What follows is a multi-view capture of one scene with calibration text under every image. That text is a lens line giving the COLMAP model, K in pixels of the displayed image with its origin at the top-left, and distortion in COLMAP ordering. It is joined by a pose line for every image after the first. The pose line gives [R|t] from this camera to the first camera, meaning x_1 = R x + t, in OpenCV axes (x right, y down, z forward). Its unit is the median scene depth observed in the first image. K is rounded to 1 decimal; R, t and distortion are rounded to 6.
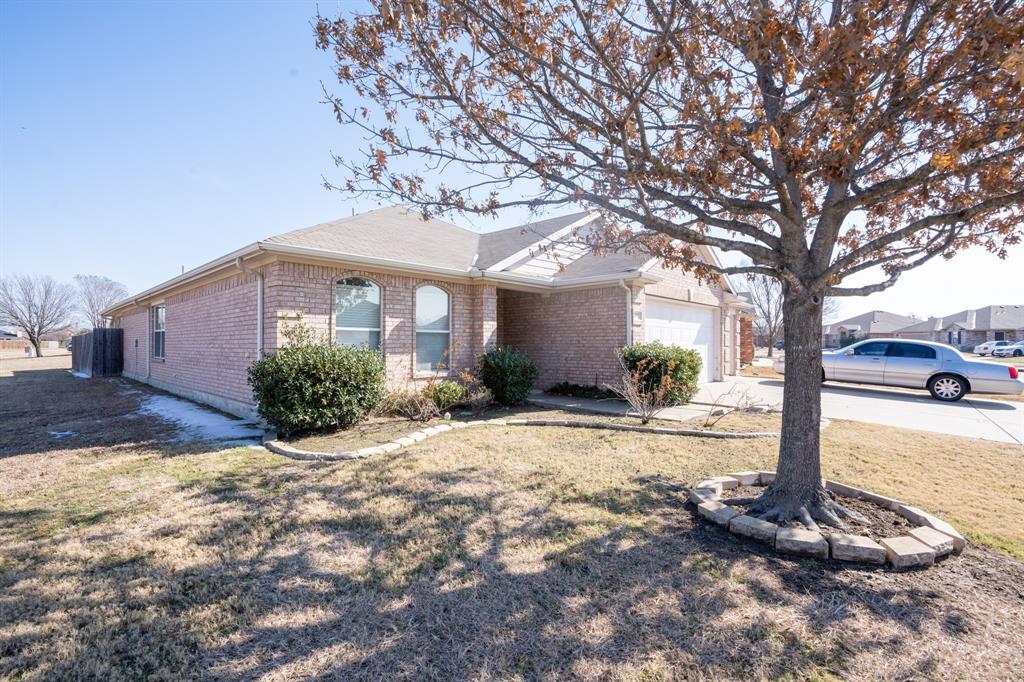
lens RADIAL K [[466.3, 0, 506.9], [0, 466.3, 339.0], [0, 0, 1]] dist [-0.067414, 0.027683]
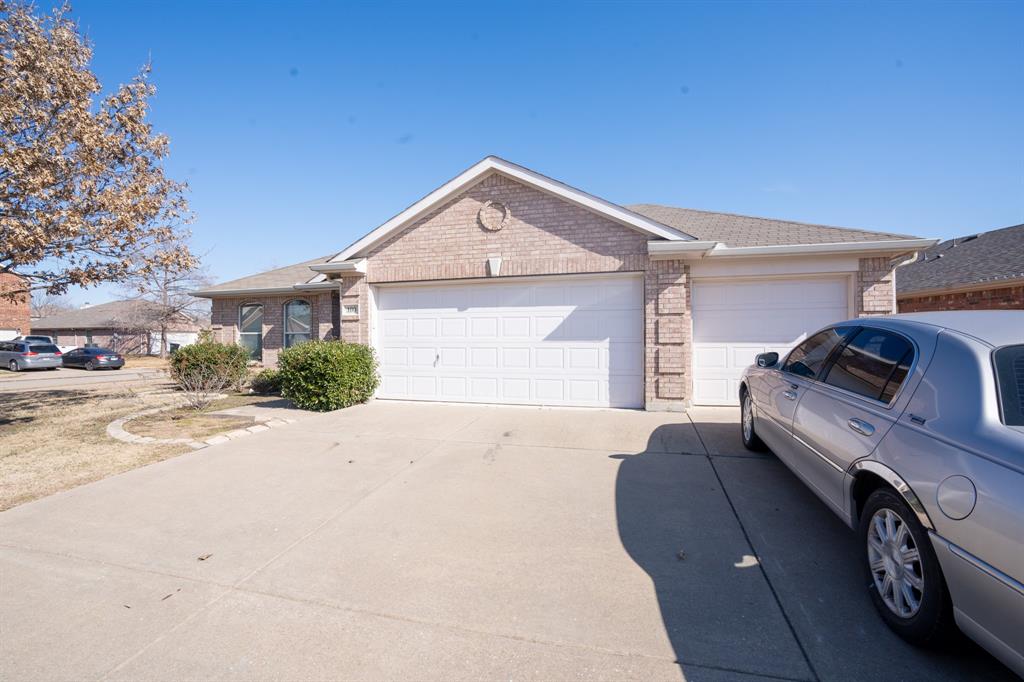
lens RADIAL K [[466.3, 0, 506.9], [0, 466.3, 339.0], [0, 0, 1]] dist [-0.067414, 0.027683]
pose [[0.448231, -0.009809, -0.893864, 1.271183], [0.013624, 0.999899, -0.004140, 0.014944], [0.893814, -0.010322, 0.448319, 0.898602]]
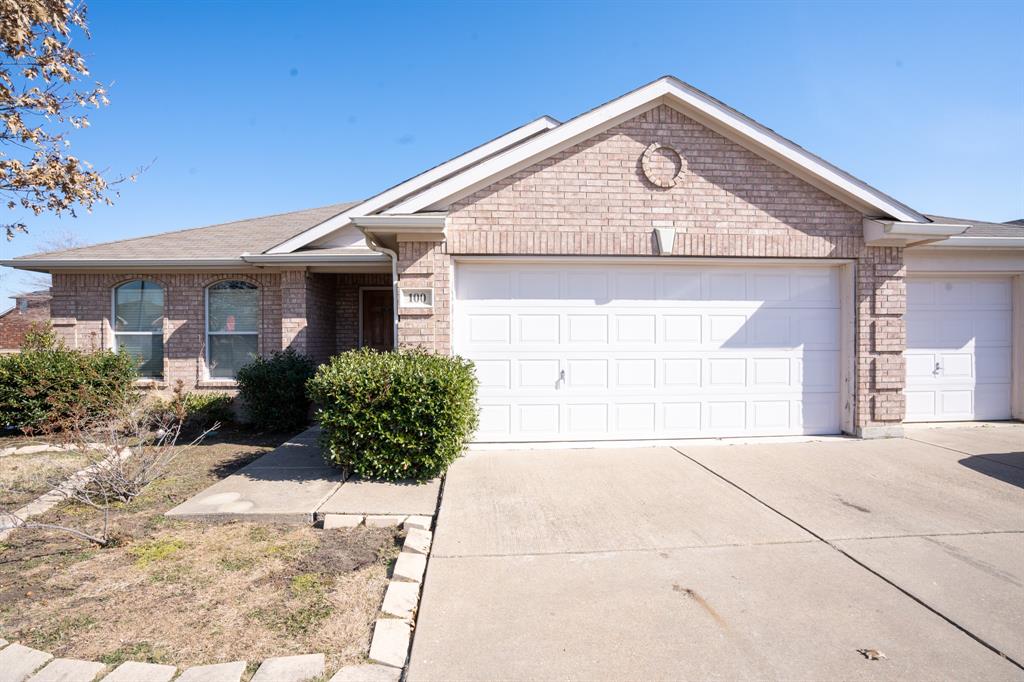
lens RADIAL K [[466.3, 0, 506.9], [0, 466.3, 339.0], [0, 0, 1]] dist [-0.067414, 0.027683]
pose [[0.719548, -0.001390, -0.694442, 0.759047], [0.013470, 0.999838, 0.011956, -0.008009], [0.694313, -0.017957, 0.719450, 0.708018]]
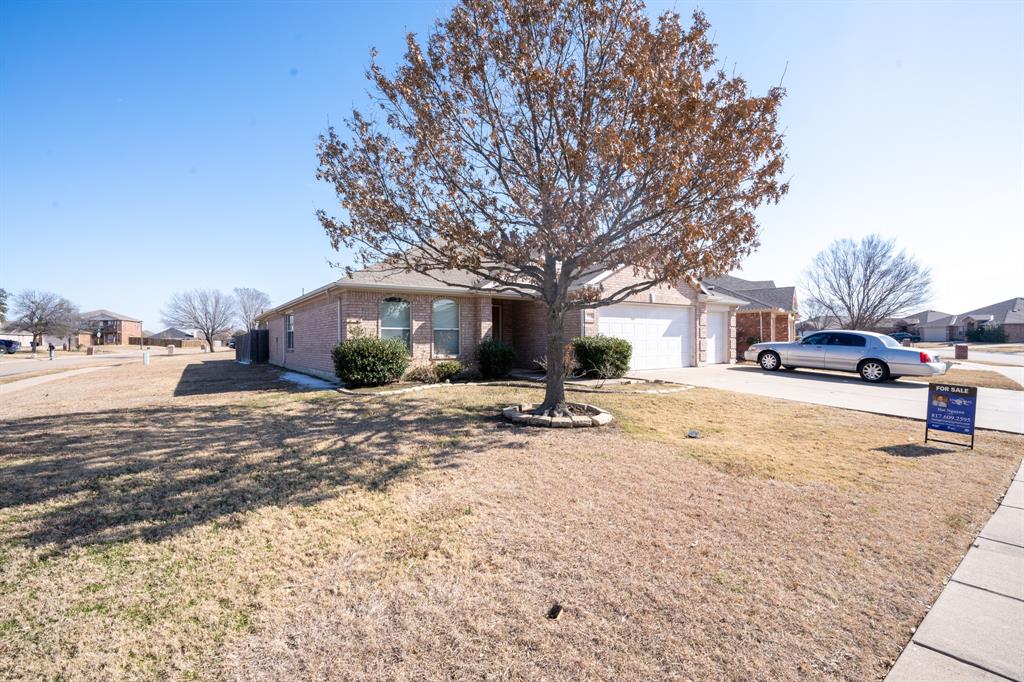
lens RADIAL K [[466.3, 0, 506.9], [0, 466.3, 339.0], [0, 0, 1]] dist [-0.067414, 0.027683]
pose [[0.975243, -0.008586, -0.220969, 0.359892], [0.010179, 0.999930, 0.006071, 0.008693], [0.220901, -0.008170, 0.975262, -0.440775]]
